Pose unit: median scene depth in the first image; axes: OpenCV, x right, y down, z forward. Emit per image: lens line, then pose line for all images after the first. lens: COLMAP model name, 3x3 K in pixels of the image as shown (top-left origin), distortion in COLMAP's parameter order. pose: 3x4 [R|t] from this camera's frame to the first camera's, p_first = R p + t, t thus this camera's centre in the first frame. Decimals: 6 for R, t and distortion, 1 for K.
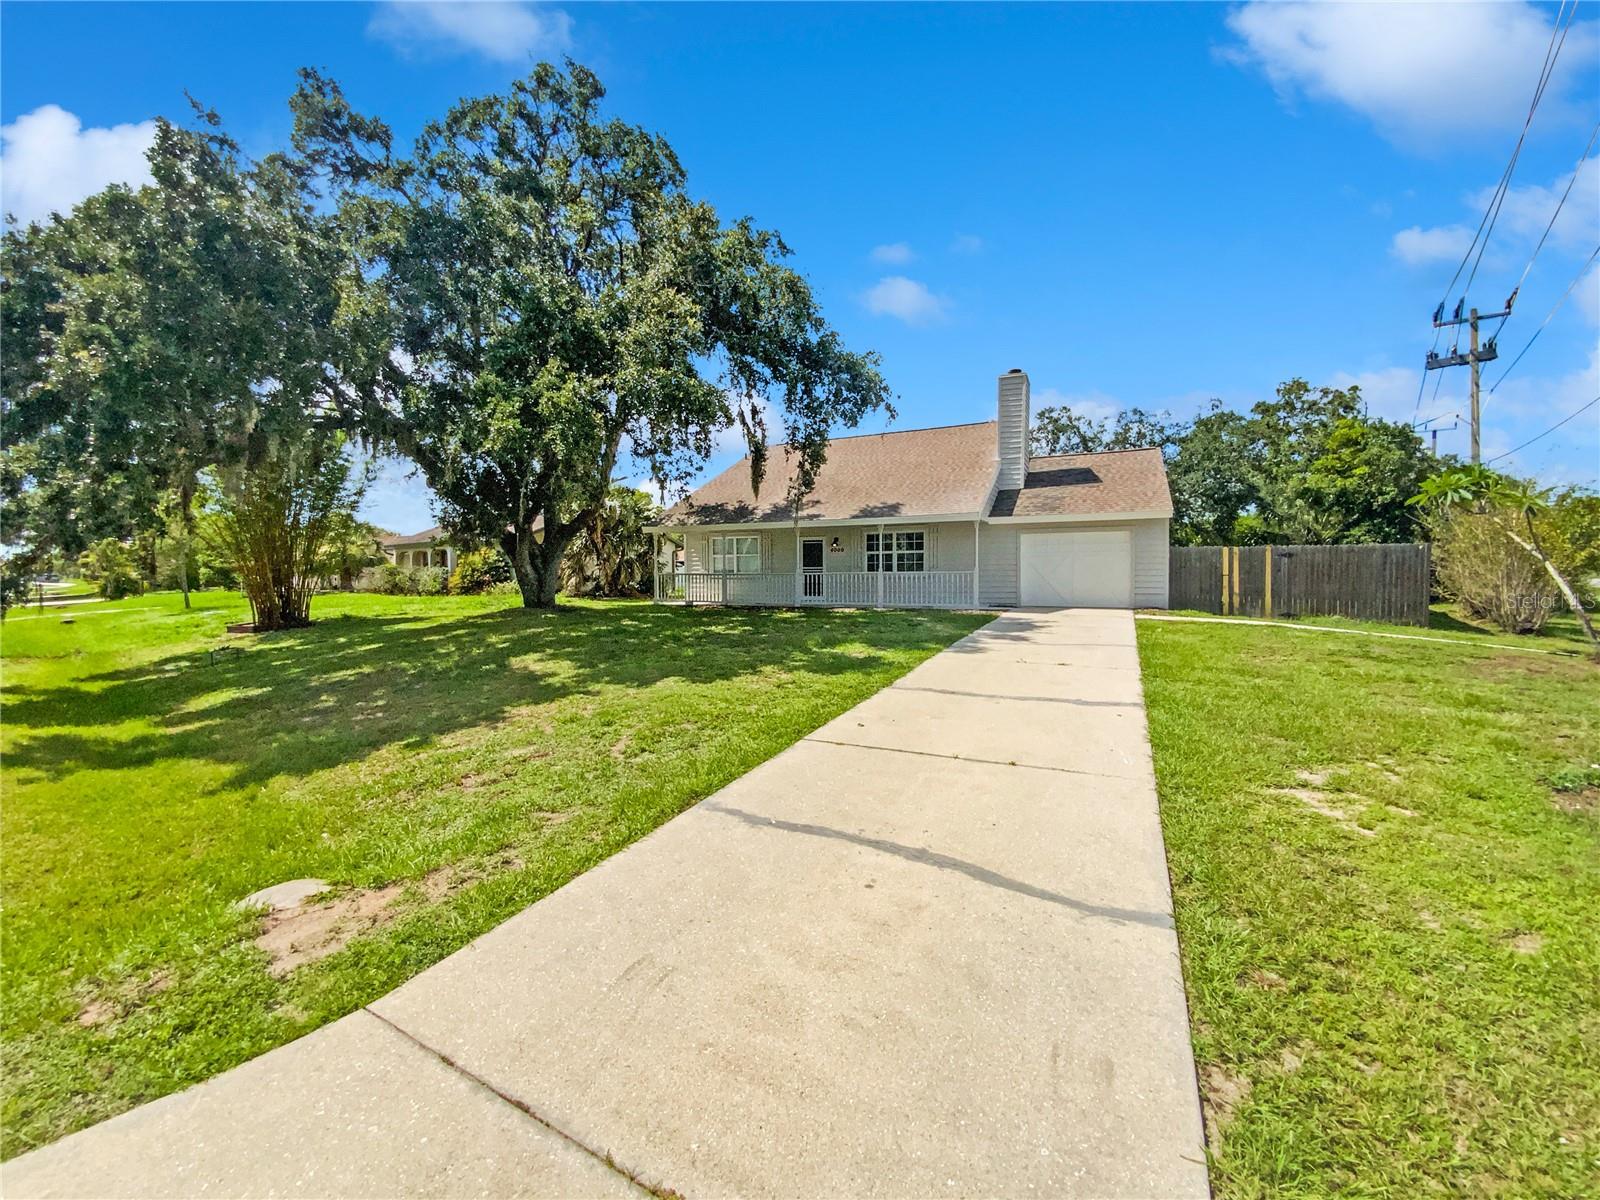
lens RADIAL K [[676.8, 0, 851.1], [0, 676.8, 611.4], [0, 0, 1]] dist [0.000346, 0.000153]
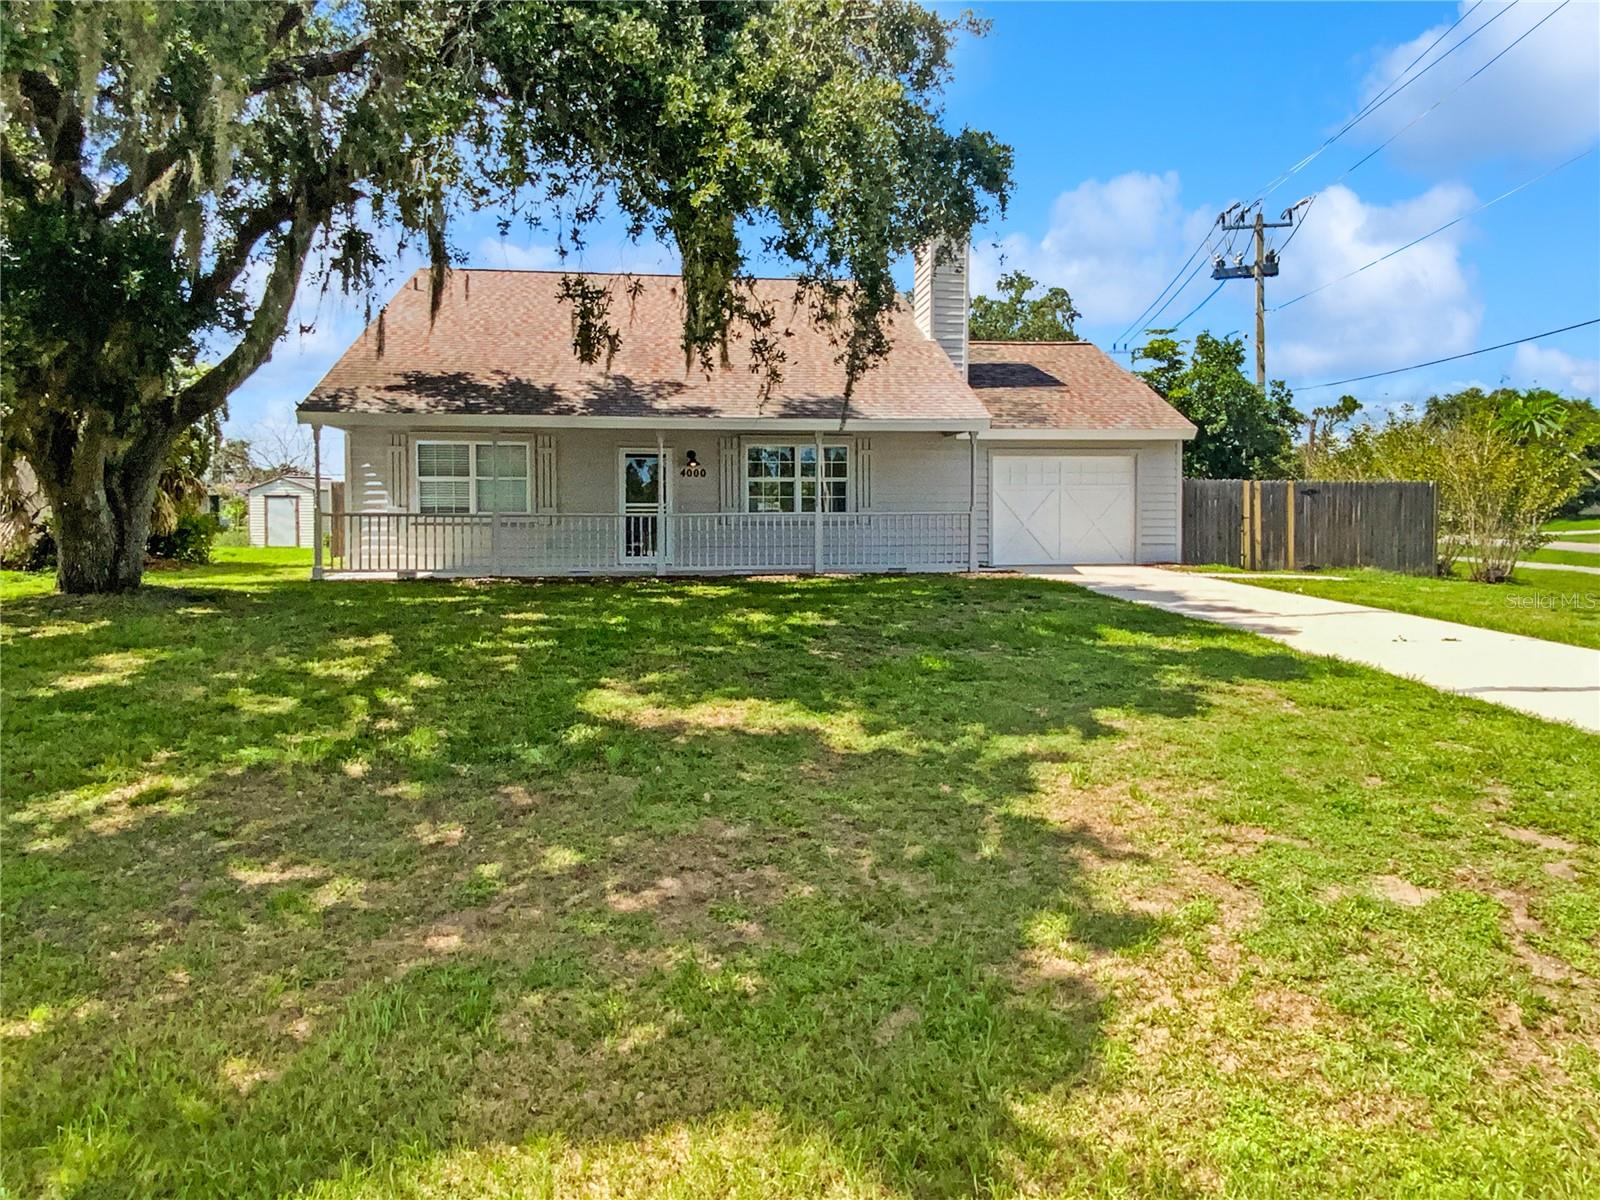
lens RADIAL K [[1020.0, 0, 800.0], [0, 1020.0, 600.0], [0, 0, 1]] dist [0.037638, 0.000648]
pose [[0.848851, -0.039905, 0.527125, -0.415537], [0.028473, 0.999151, 0.029788, -0.008270], [-0.527865, -0.010277, 0.849266, 0.239804]]
